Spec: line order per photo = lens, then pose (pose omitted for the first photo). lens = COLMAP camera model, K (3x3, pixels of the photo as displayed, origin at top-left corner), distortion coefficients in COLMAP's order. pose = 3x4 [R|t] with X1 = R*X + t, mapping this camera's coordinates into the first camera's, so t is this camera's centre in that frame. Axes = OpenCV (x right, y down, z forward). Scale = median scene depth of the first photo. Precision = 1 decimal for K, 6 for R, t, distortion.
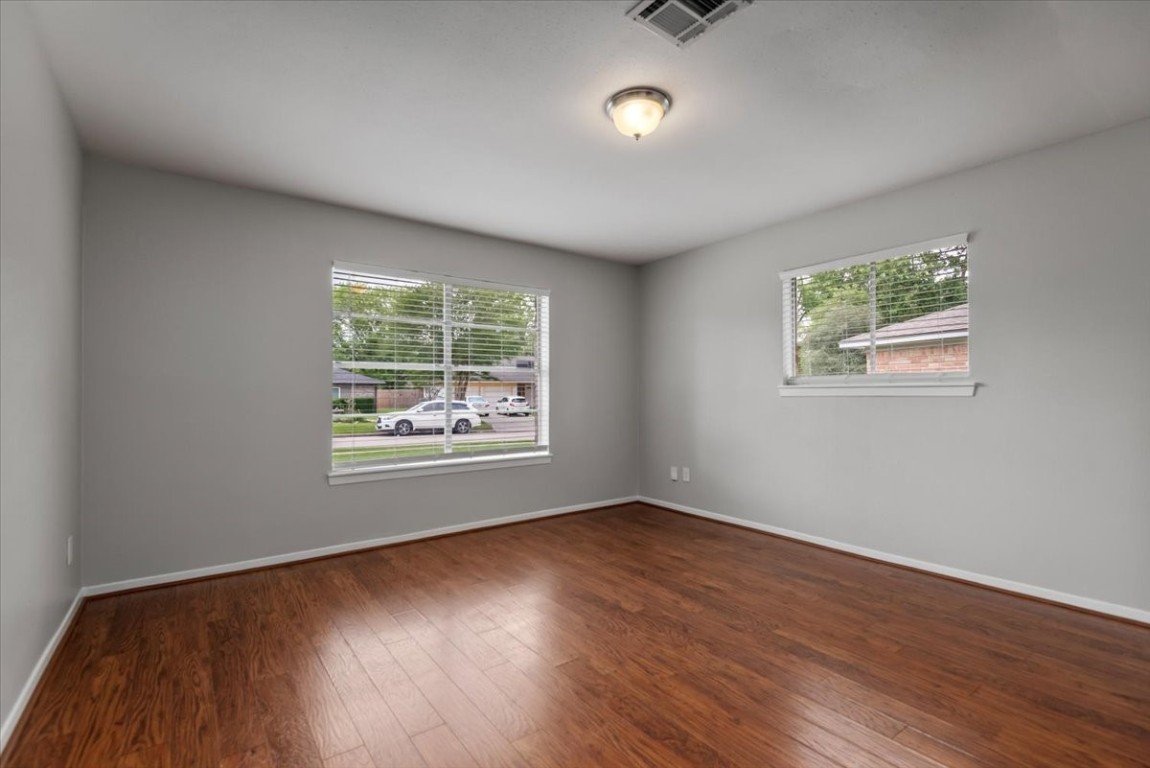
lens RADIAL K [[525.0, 0, 575.7], [0, 525.0, 389.0], [0, 0, 1]] dist [0.000039, 0.000060]
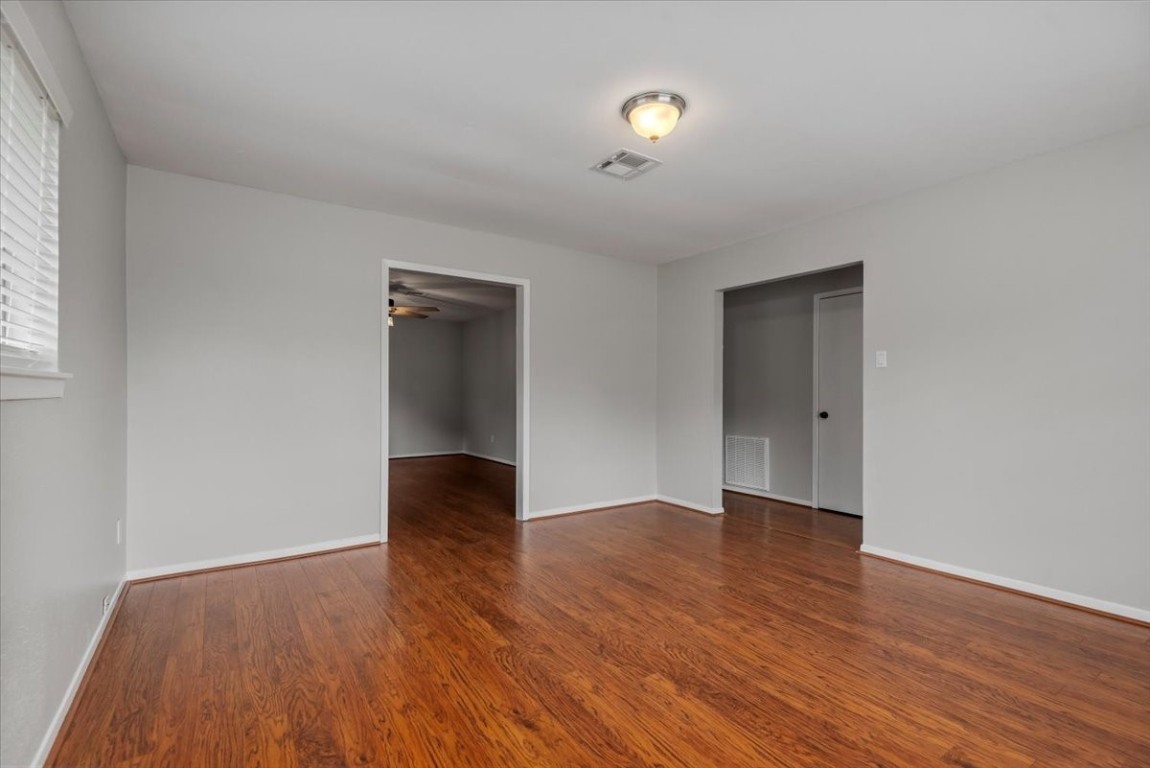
lens RADIAL K [[525.0, 0, 574.9], [0, 525.0, 388.3], [0, 0, 1]] dist [0.000039, 0.000060]
pose [[-0.998972, 0.001358, 0.045314, 0.216791], [0.000735, 0.999905, -0.013769, 0.013396], [-0.045328, -0.013721, -0.998878, 1.970689]]
